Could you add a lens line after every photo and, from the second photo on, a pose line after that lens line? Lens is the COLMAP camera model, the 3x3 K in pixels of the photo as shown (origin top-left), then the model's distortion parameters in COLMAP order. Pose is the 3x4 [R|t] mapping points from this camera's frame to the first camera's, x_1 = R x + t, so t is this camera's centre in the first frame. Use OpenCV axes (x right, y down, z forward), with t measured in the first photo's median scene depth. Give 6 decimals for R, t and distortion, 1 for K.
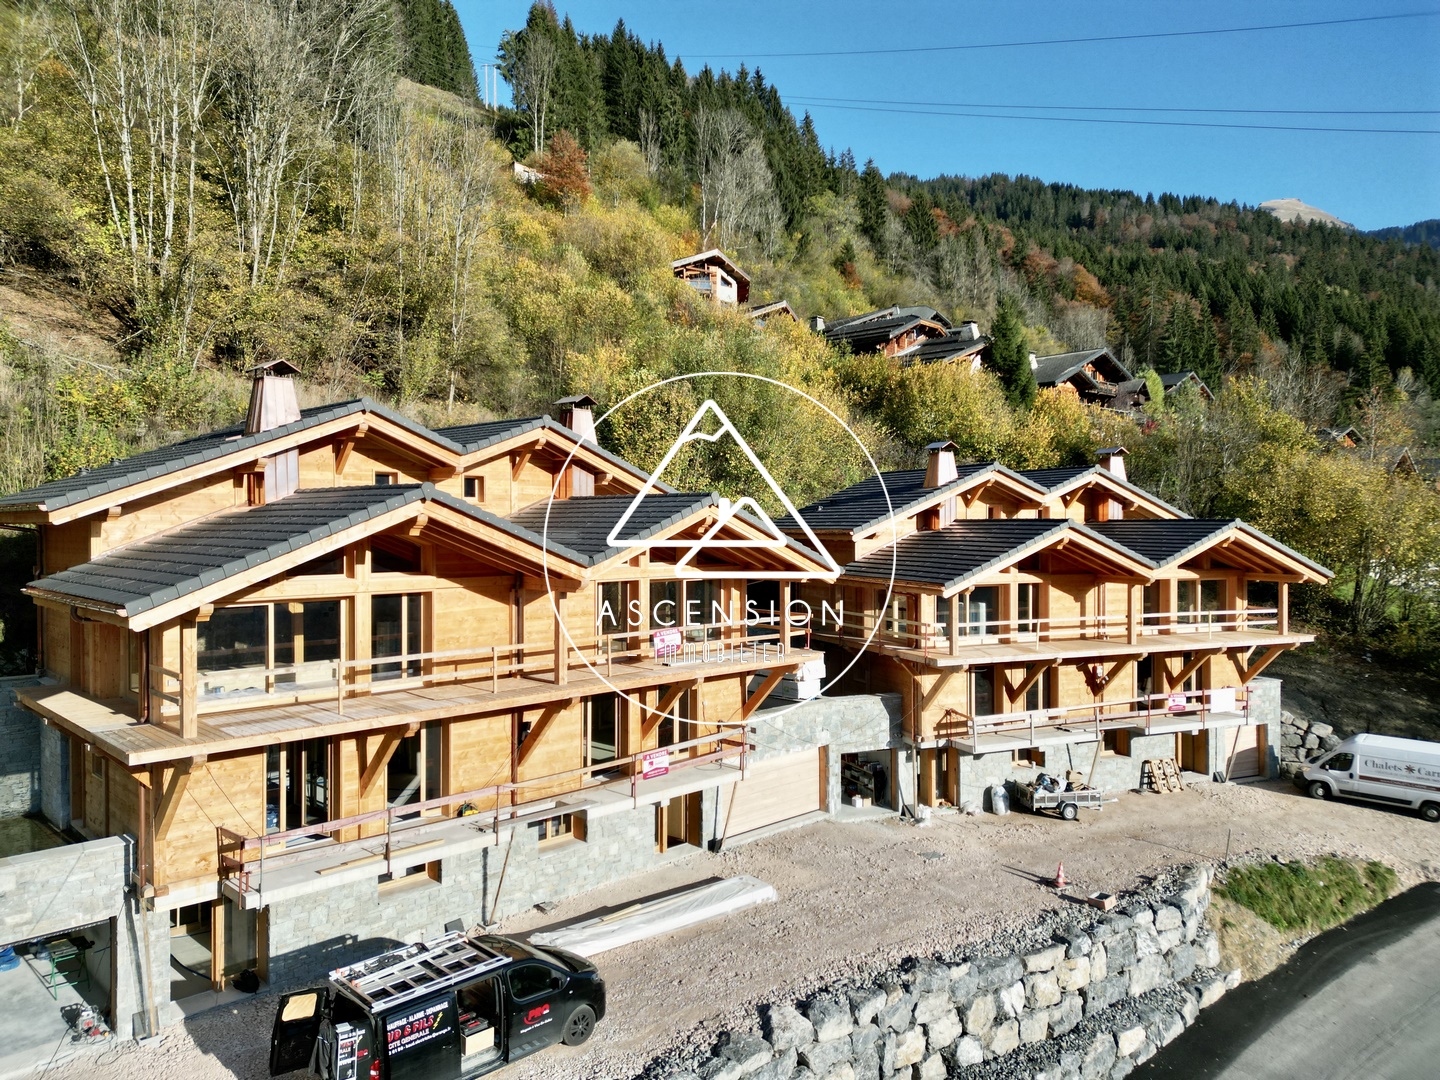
lens RADIAL K [[1004.4, 0, 720.0], [0, 1004.4, 536.2], [0, 0, 1]] dist [0.033566, -0.005392]
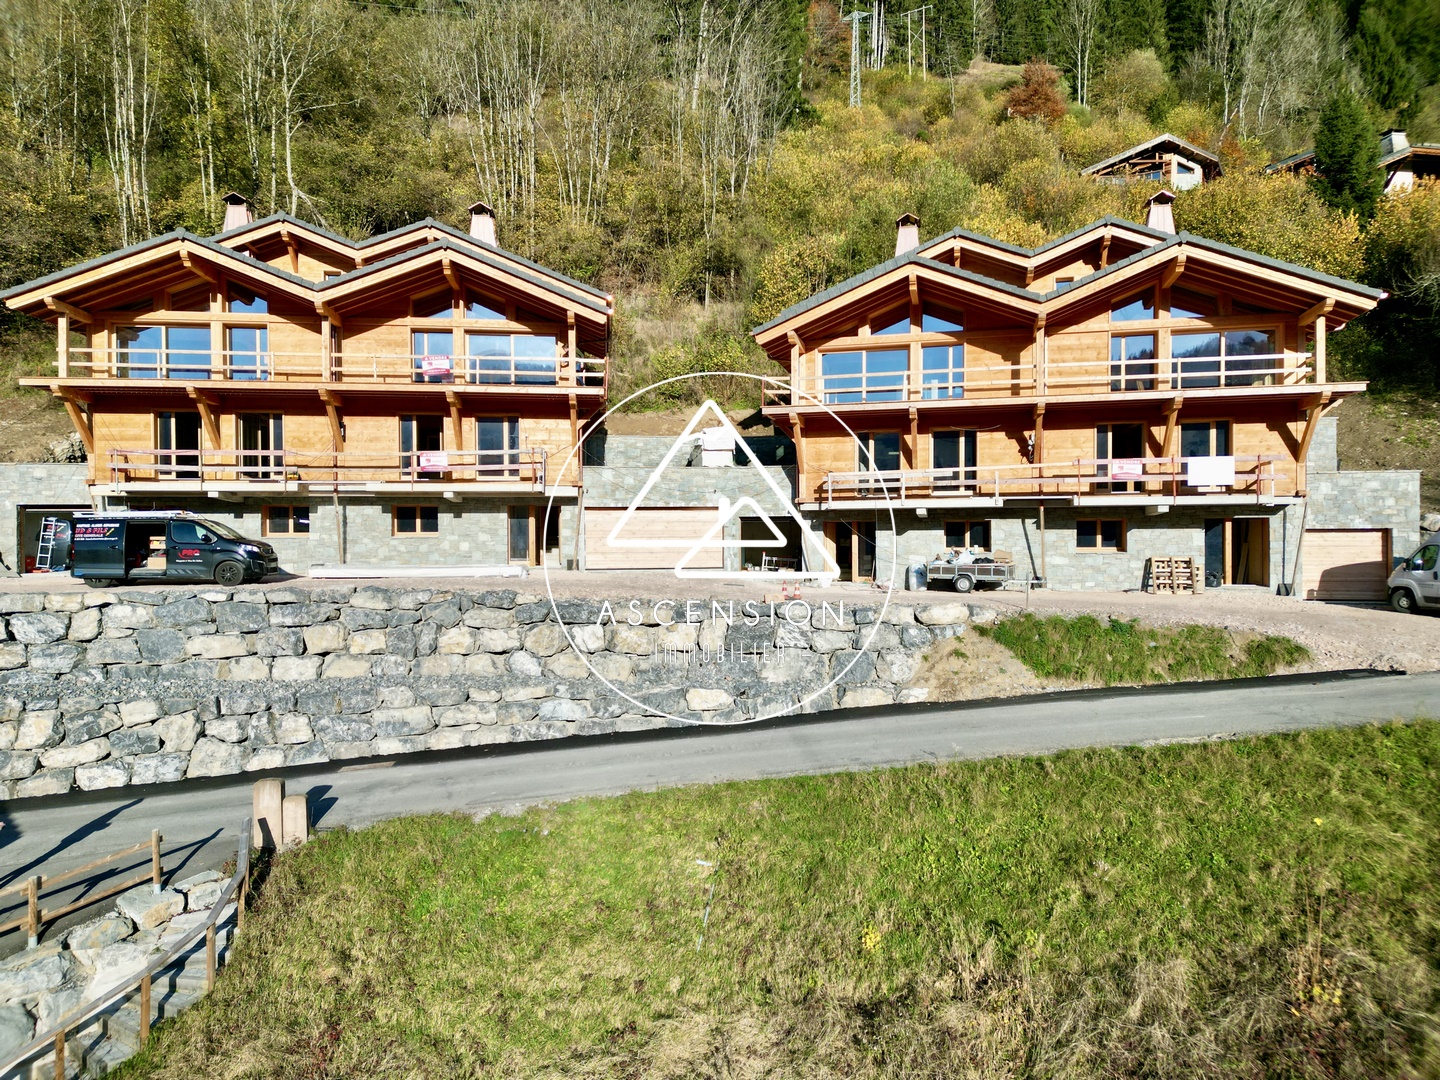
lens RADIAL K [[1004.4, 0, 721.9], [0, 1004.4, 538.2], [0, 0, 1]] dist [0.033566, -0.005392]
pose [[0.791713, 0.001279, -0.610892, 0.649126], [-0.001067, 0.999999, 0.000710, 0.205536], [0.610893, 0.000090, 0.791713, 0.124415]]
